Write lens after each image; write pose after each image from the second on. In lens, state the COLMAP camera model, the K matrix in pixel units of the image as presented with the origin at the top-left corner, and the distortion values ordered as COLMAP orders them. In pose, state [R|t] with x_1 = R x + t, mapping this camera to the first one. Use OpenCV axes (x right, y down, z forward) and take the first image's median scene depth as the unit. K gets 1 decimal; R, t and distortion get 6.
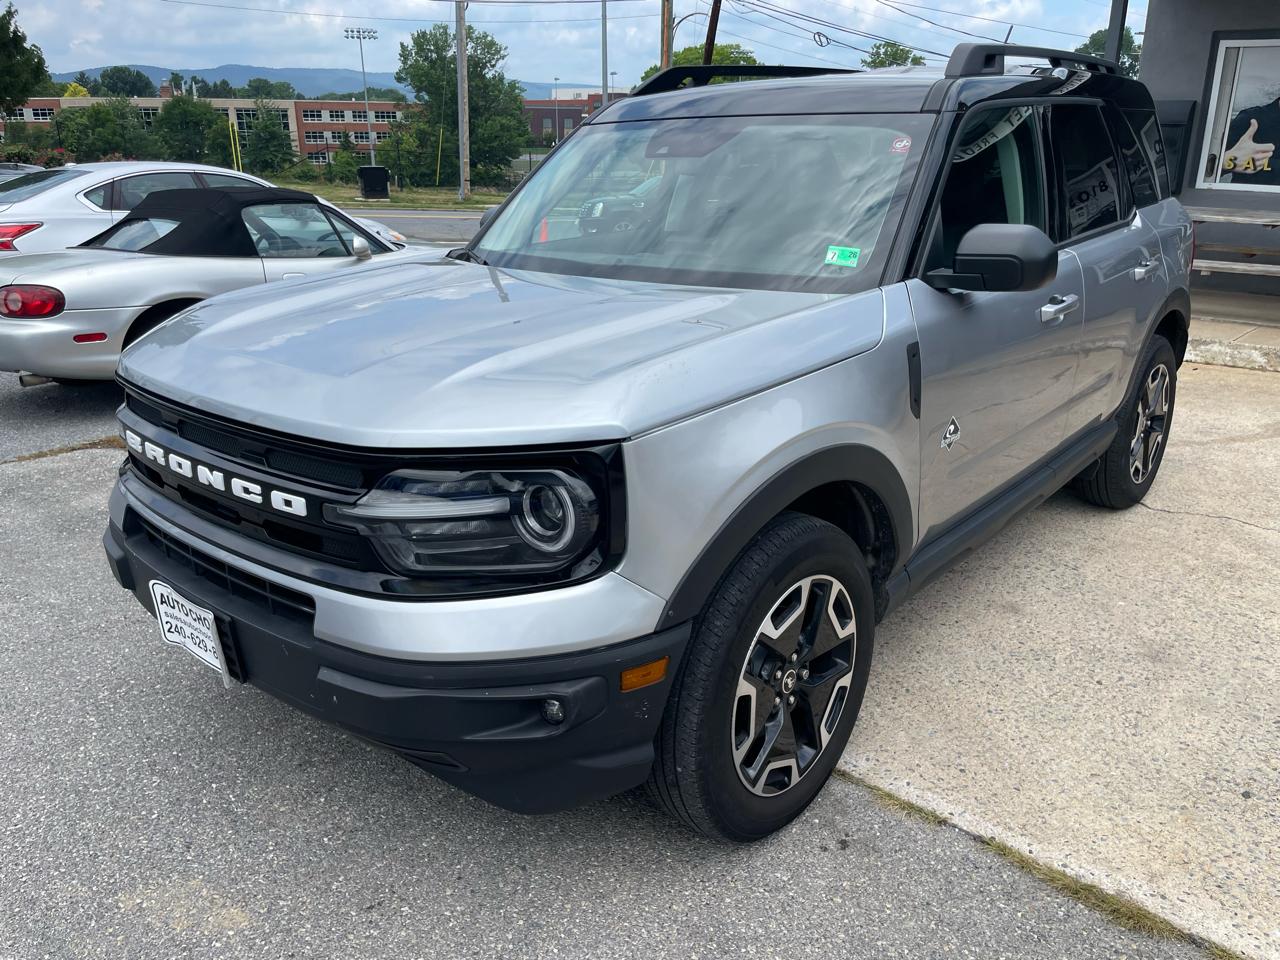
lens RADIAL K [[969.2, 0, 645.8], [0, 969.2, 486.4], [0, 0, 1]] dist [0.087377, -0.118804]
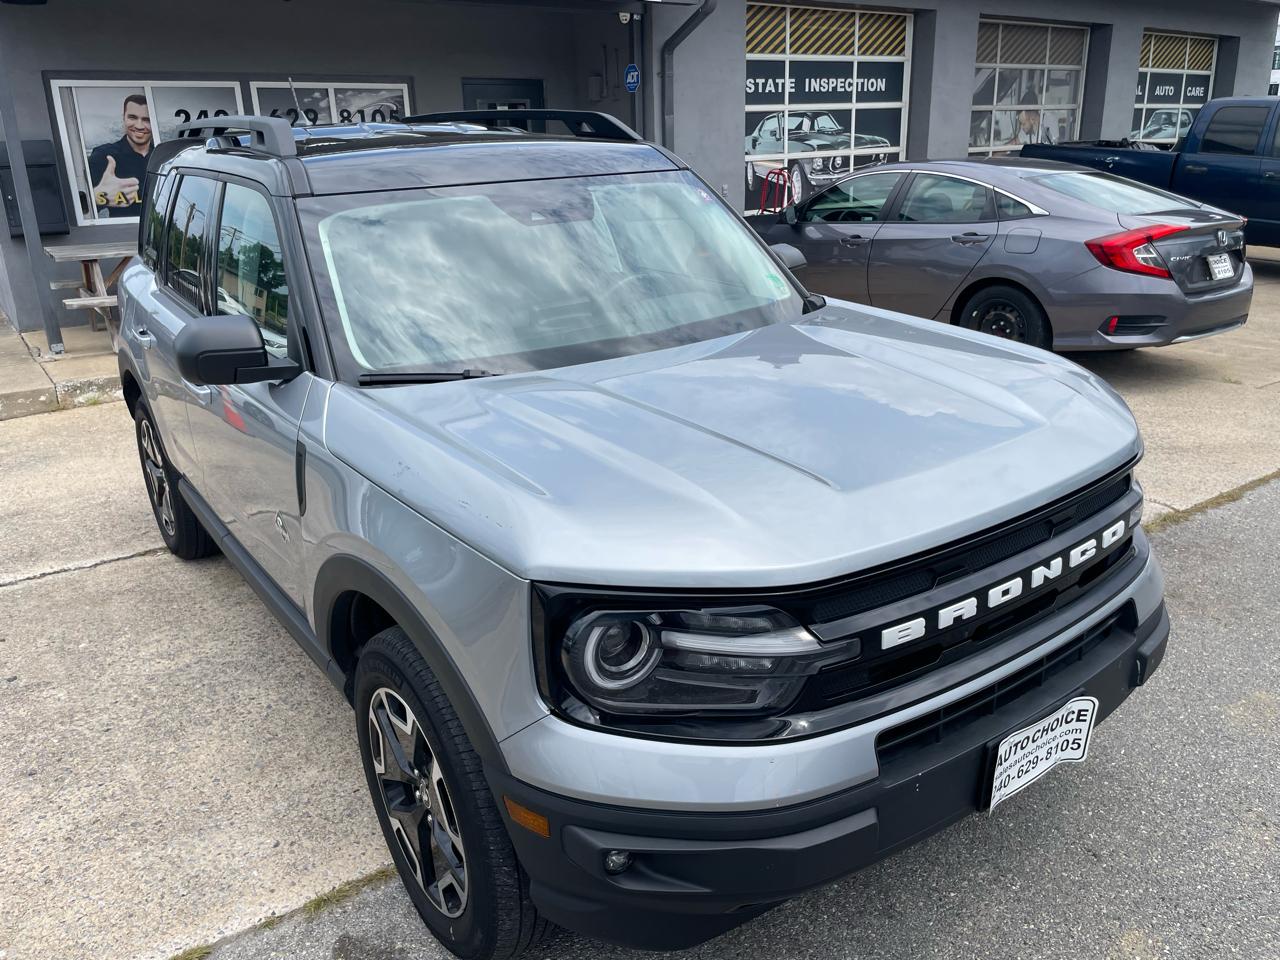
lens RADIAL K [[969.2, 0, 655.2], [0, 969.2, 469.0], [0, 0, 1]] dist [0.087377, -0.118804]
pose [[0.220192, -0.318528, 0.921985, -0.911939], [0.354339, 0.906736, 0.228635, -0.300785], [-0.908823, 0.276352, 0.312523, 0.676571]]
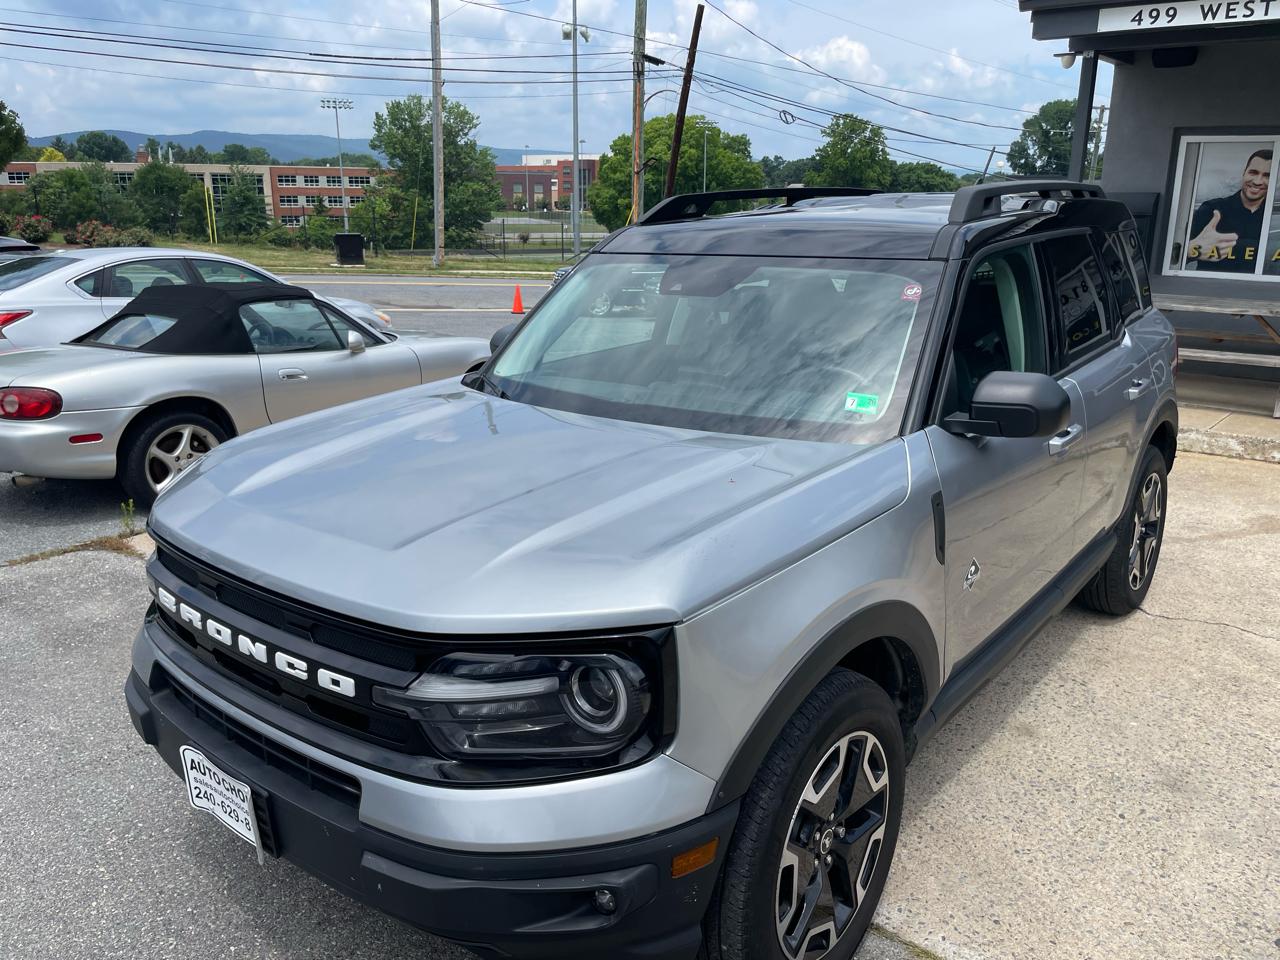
lens RADIAL K [[969.2, 0, 633.4], [0, 969.2, 467.4], [0, 0, 1]] dist [0.087377, -0.118804]
pose [[0.999799, -0.002994, 0.019810, -0.049837], [0.004492, 0.997099, -0.075988, -0.076274], [-0.019525, 0.076062, 0.996912, -0.009954]]
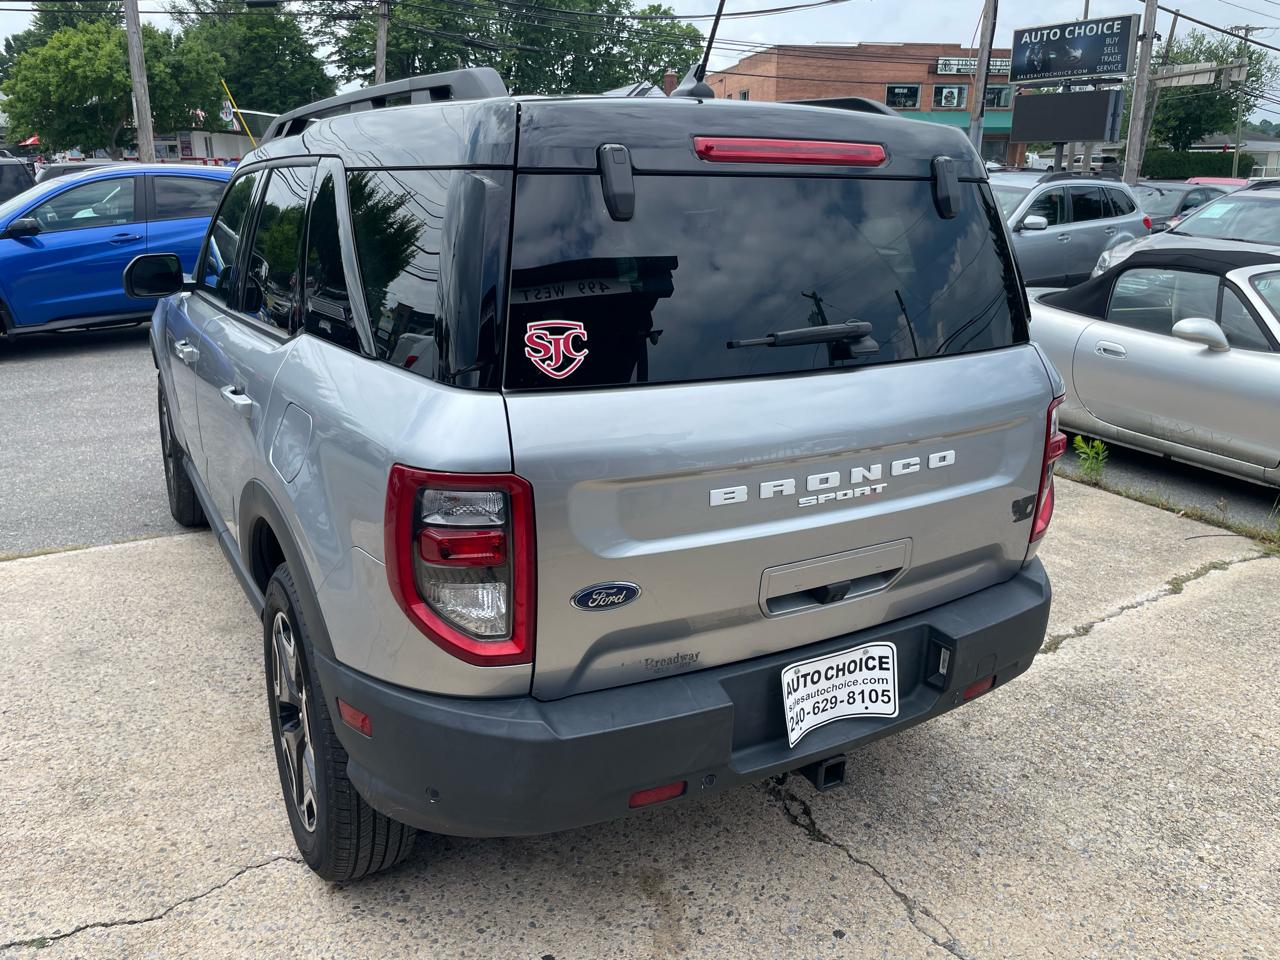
lens RADIAL K [[969.6, 0, 639.7], [0, 969.6, 462.3], [0, 0, 1]] dist [0.079592, -0.104093]
pose [[-0.330136, 0.264473, -0.906126, 1.280950], [-0.323923, 0.869913, 0.371921, -0.645562], [0.886614, 0.416300, -0.201521, 1.719920]]
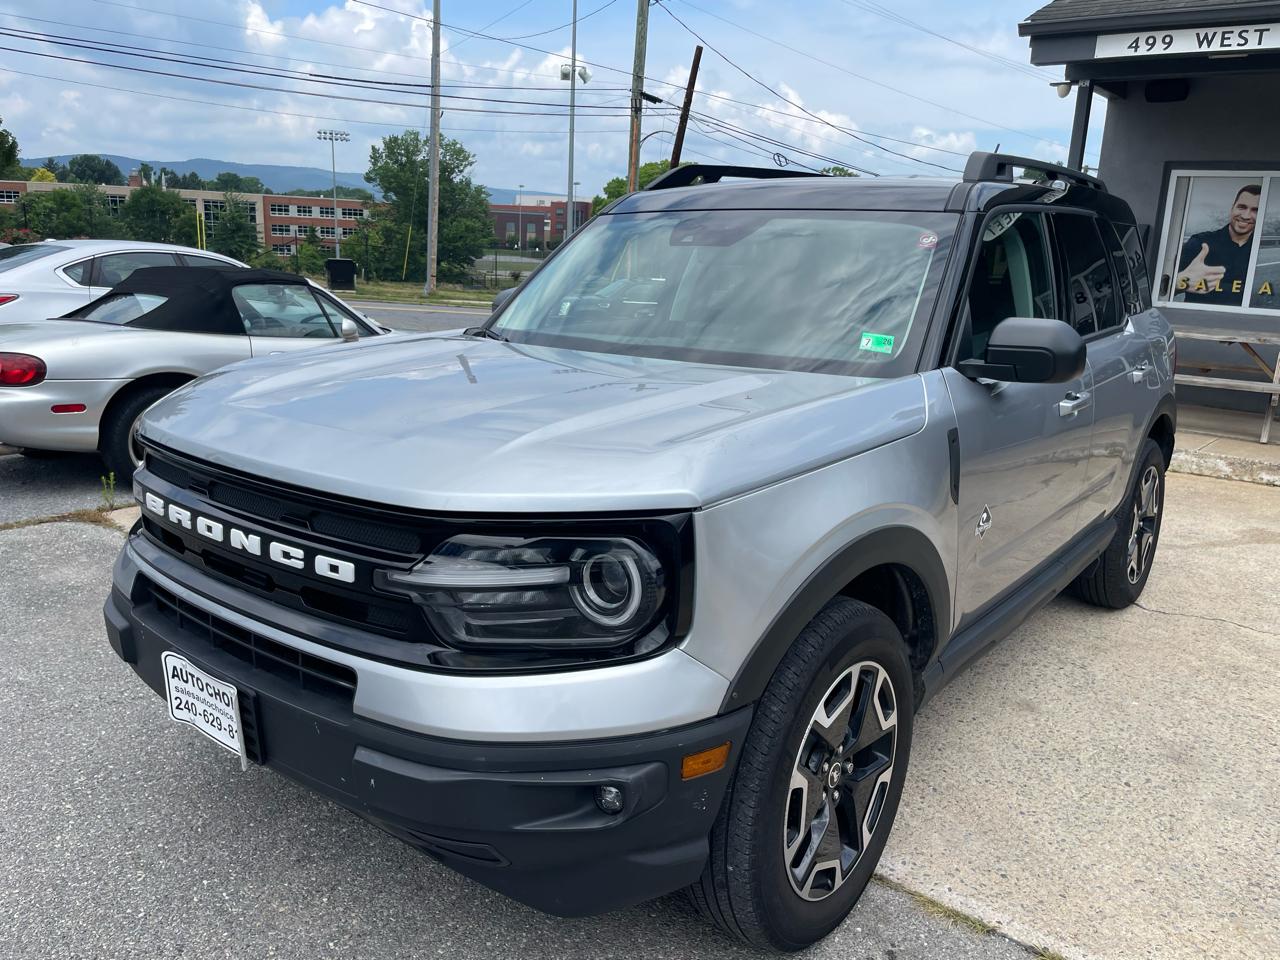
lens RADIAL K [[969.2, 0, 641.7], [0, 969.2, 472.6], [0, 0, 1]] dist [0.087377, -0.118804]
pose [[0.998543, 0.030161, 0.044747, -0.069070], [-0.024923, 0.993246, -0.113319, 0.015081], [-0.047863, 0.112039, 0.992550, 0.020915]]
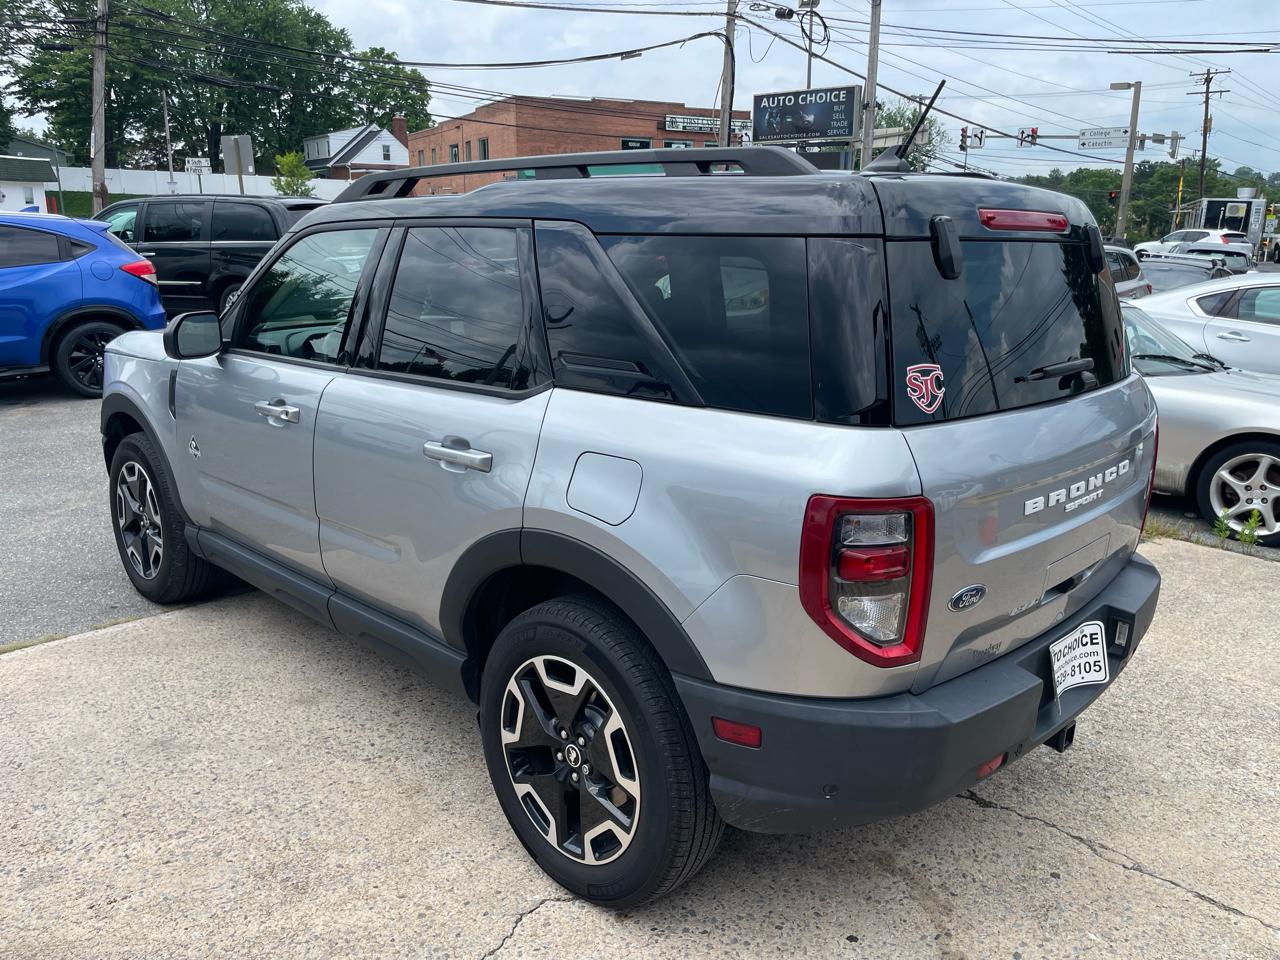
lens RADIAL K [[969.2, 0, 651.8], [0, 969.2, 468.1], [0, 0, 1]] dist [0.087377, -0.118804]
pose [[-0.055656, 0.241710, -0.968751, 1.434498], [-0.350278, 0.903861, 0.245643, -0.526355], [0.934991, 0.353004, 0.034361, 1.358732]]
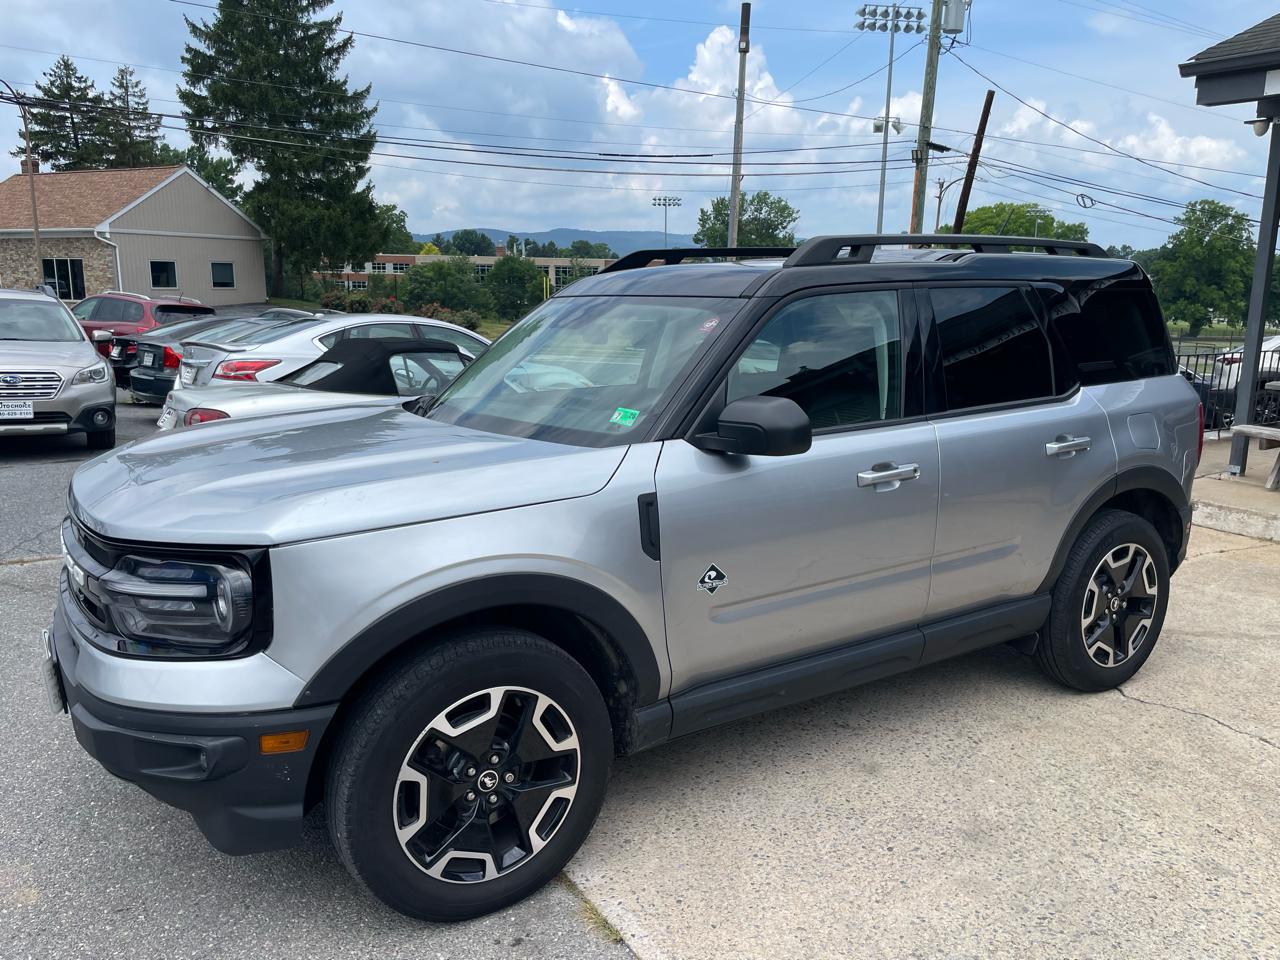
lens RADIAL K [[969.2, 0, 645.8], [0, 969.2, 487.0], [0, 0, 1]] dist [0.087377, -0.118804]
pose [[0.959254, 0.067479, -0.274368, 0.456127], [-0.106208, 0.985962, -0.128838, -0.006679], [0.261823, 0.152728, 0.952955, -0.062179]]
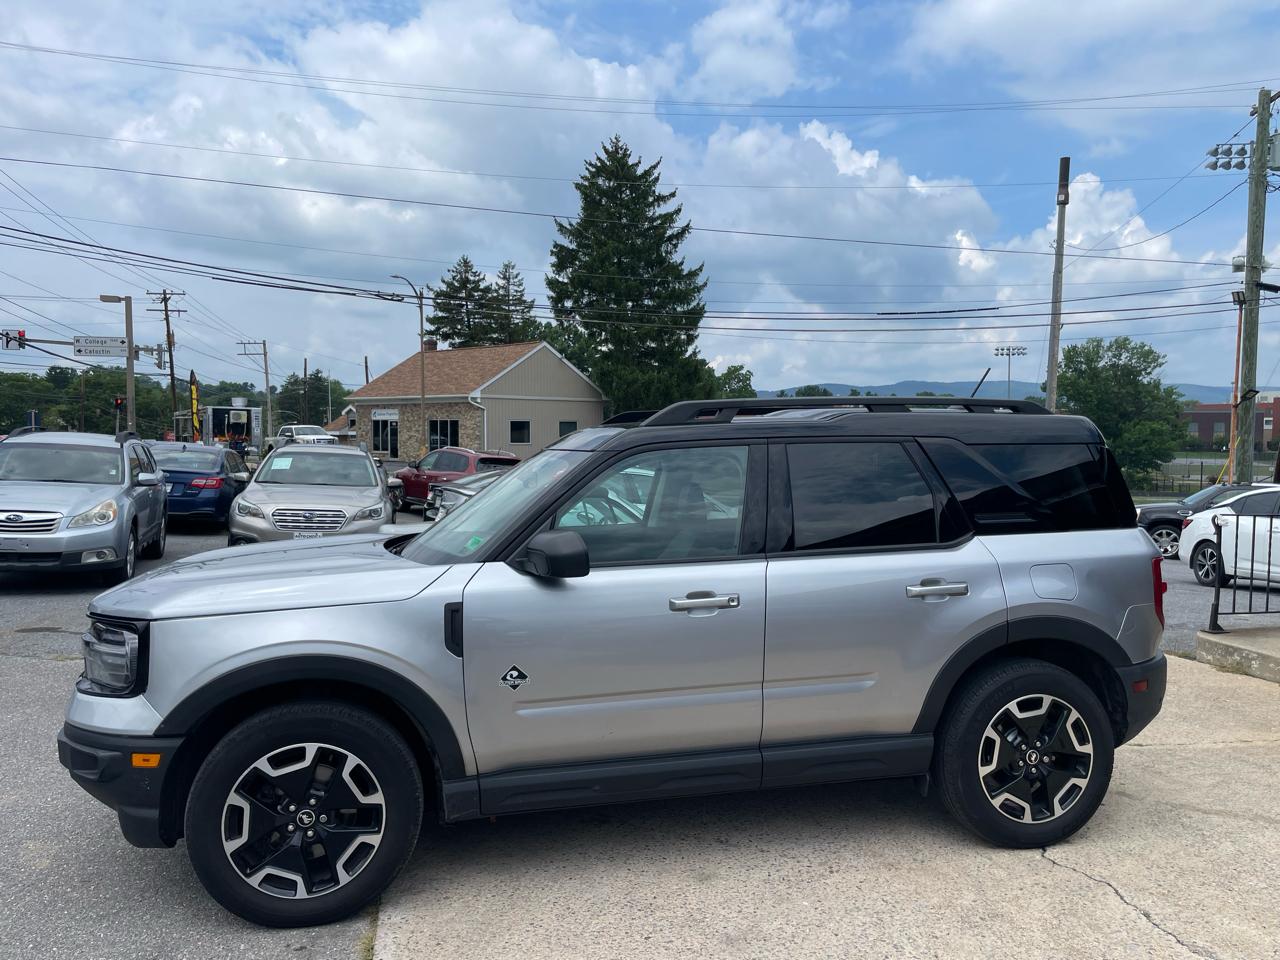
lens RADIAL K [[969.2, 0, 654.0], [0, 969.2, 482.4], [0, 0, 1]] dist [0.087377, -0.118804]
pose [[0.810675, 0.031669, -0.584639, 1.061427], [-0.202462, 0.952099, -0.229165, -0.035905], [0.549377, 0.304146, 0.778255, -0.012548]]
